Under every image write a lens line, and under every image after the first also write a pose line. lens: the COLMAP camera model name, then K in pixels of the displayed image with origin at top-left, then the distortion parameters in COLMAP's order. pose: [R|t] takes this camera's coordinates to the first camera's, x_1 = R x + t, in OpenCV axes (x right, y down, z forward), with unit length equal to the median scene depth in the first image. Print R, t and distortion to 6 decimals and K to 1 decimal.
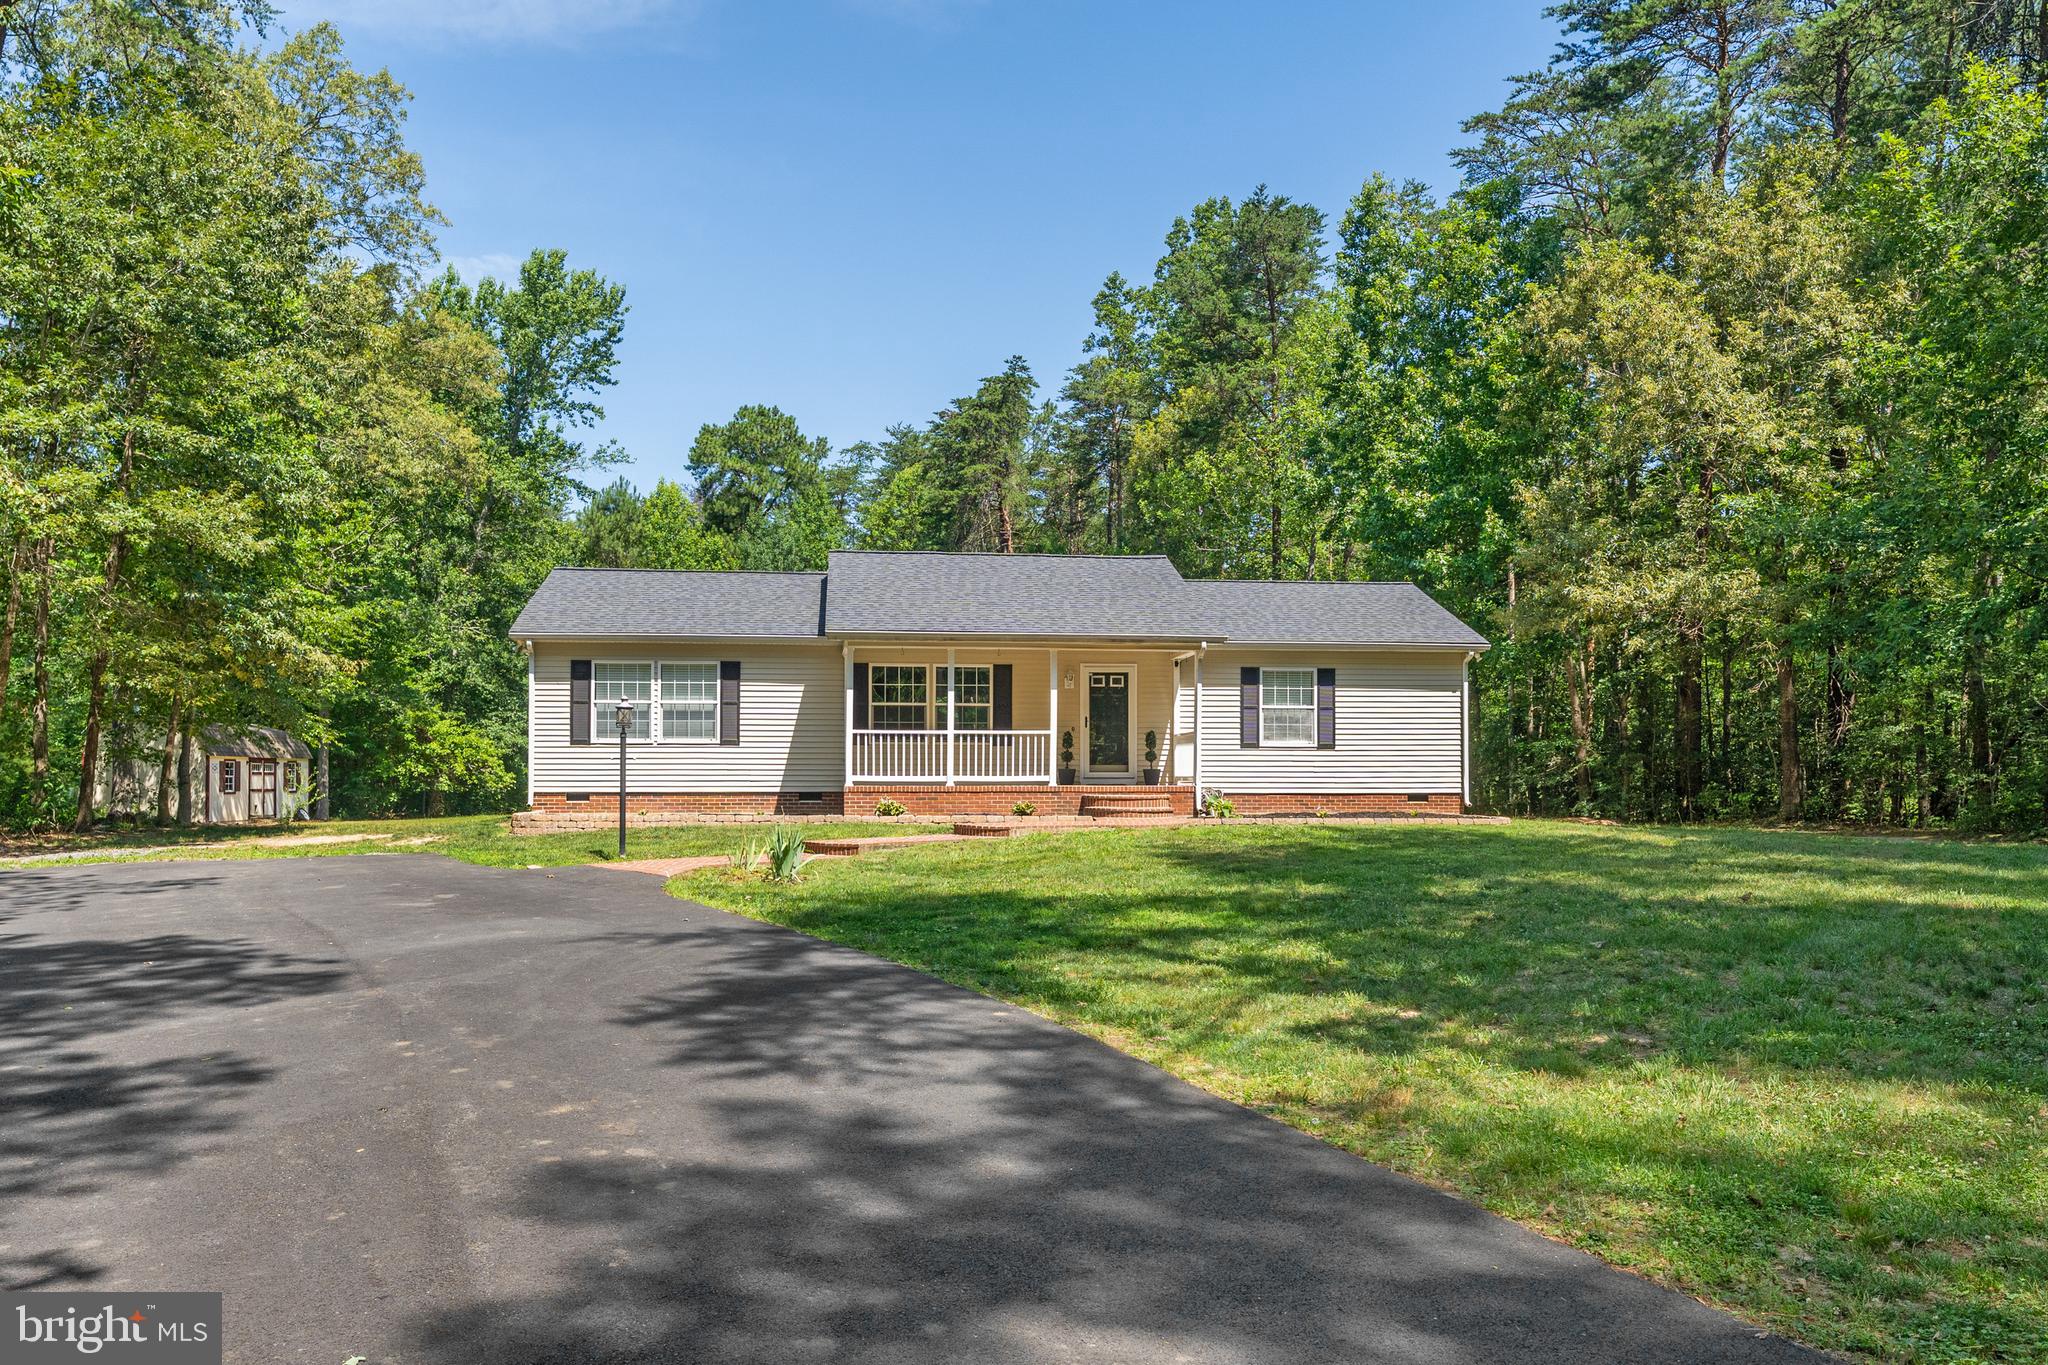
lens RADIAL K [[1394.2, 0, 973.8], [0, 1394.2, 742.8], [0, 0, 1]] dist [0.005946, 0.000092]
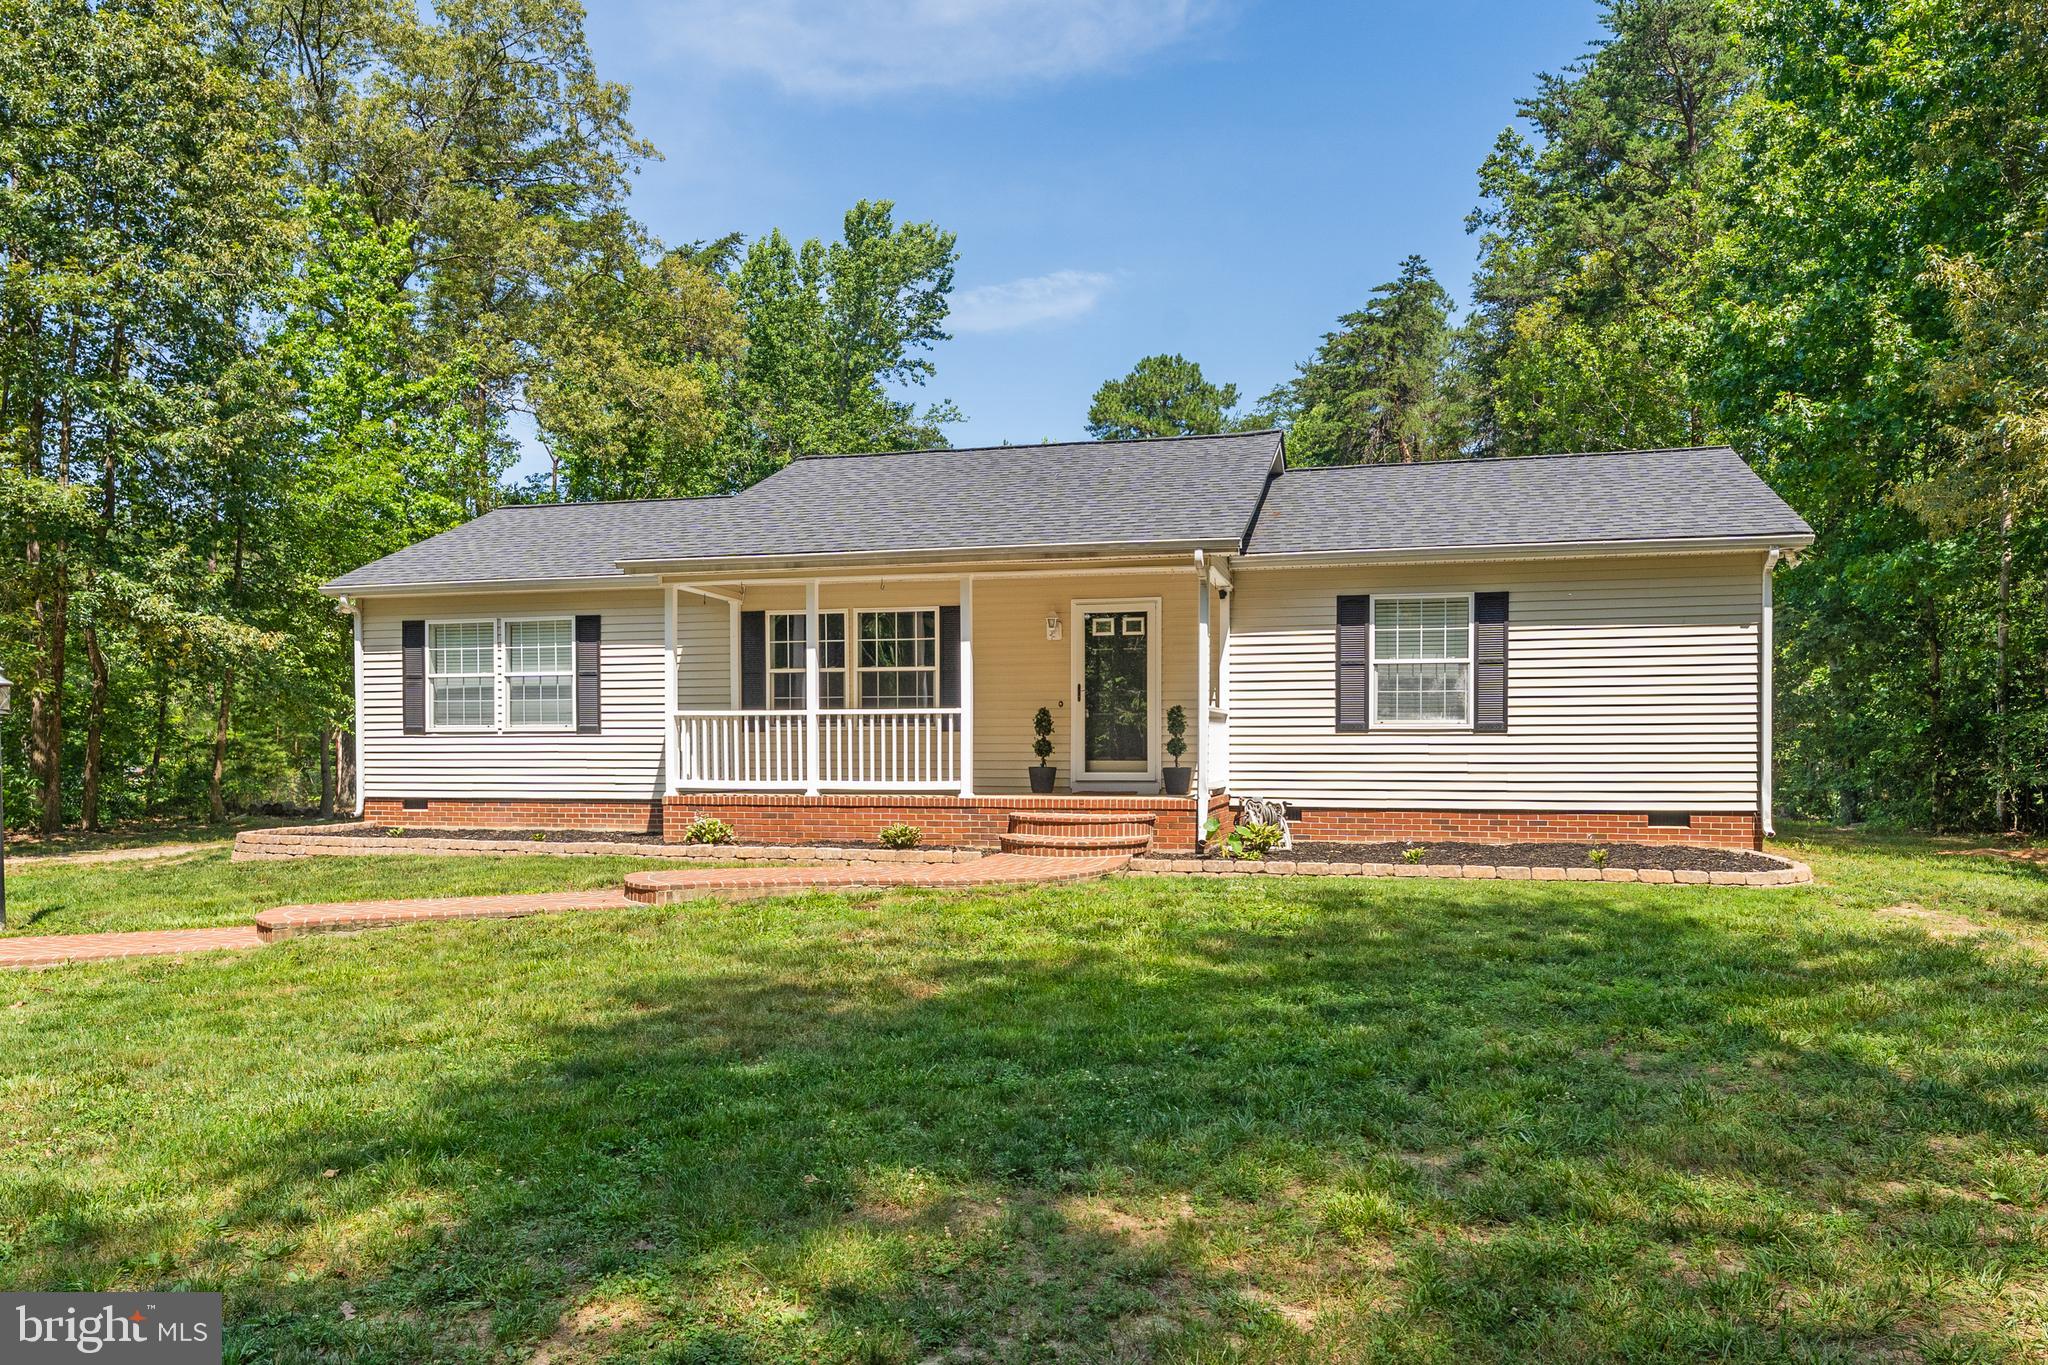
lens RADIAL K [[1353.2, 0, 1023.5], [0, 1353.2, 774.6], [0, 0, 1]] dist [-0.000529, -0.000660]
pose [[0.941063, 0.003869, -0.338208, 0.225442], [0.011156, 0.999035, 0.042470, -0.003493], [0.338047, -0.043740, 0.940112, 0.354797]]
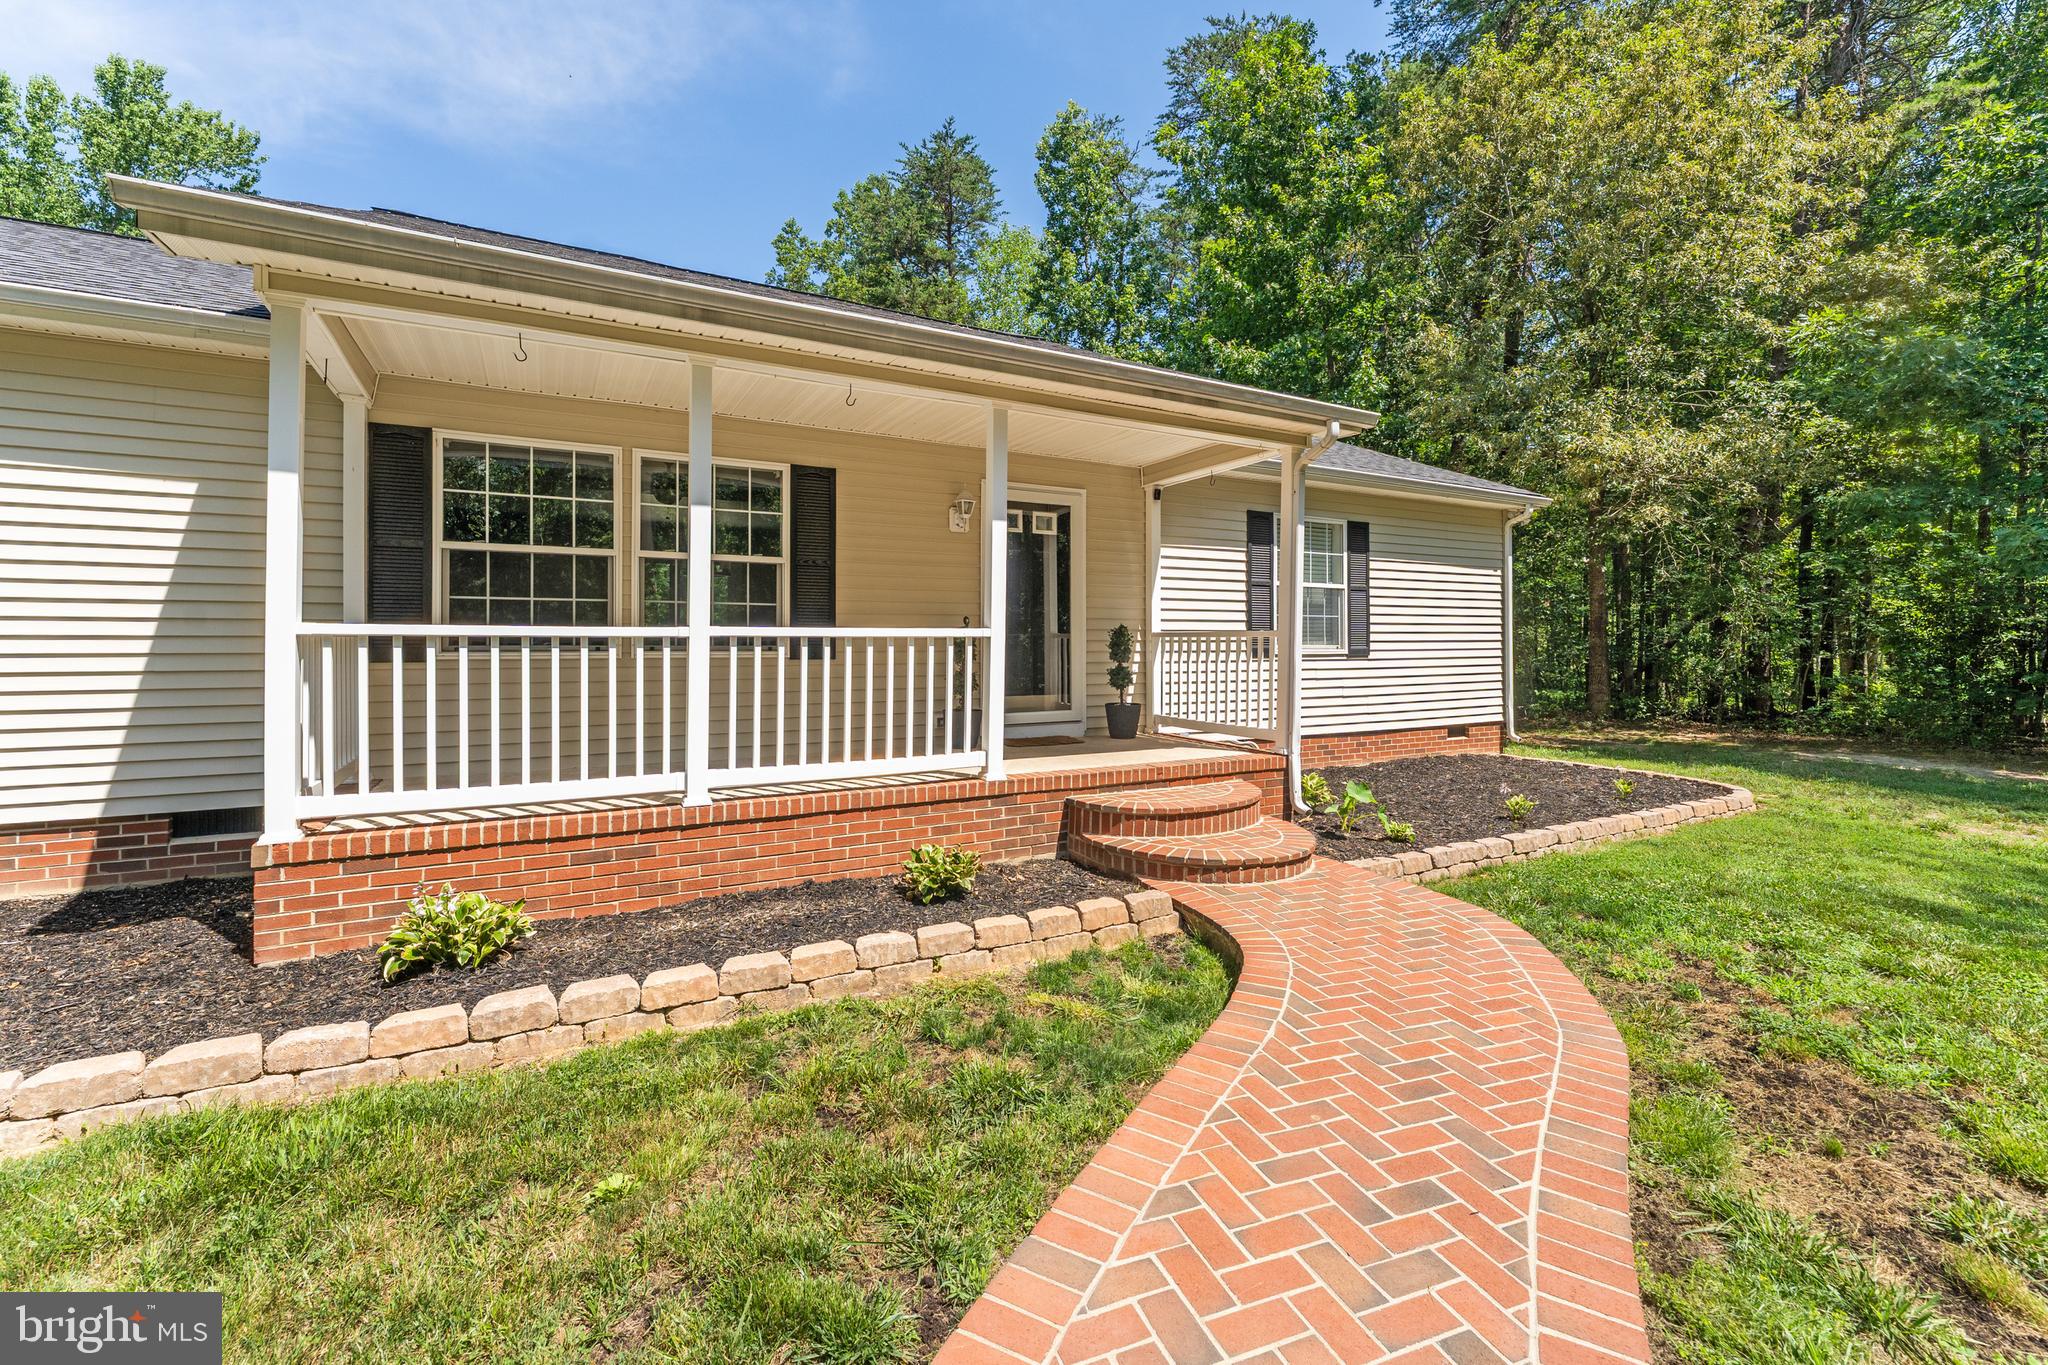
lens RADIAL K [[839.2, 0, 1008.9], [0, 839.2, 631.2], [0, 0, 1]] dist [0.001033, 0.000313]
pose [[0.918291, 0.002840, 0.395896, -0.021700], [-0.007958, 0.999905, 0.011285, -0.008277], [-0.395826, -0.013514, 0.918226, 0.633877]]
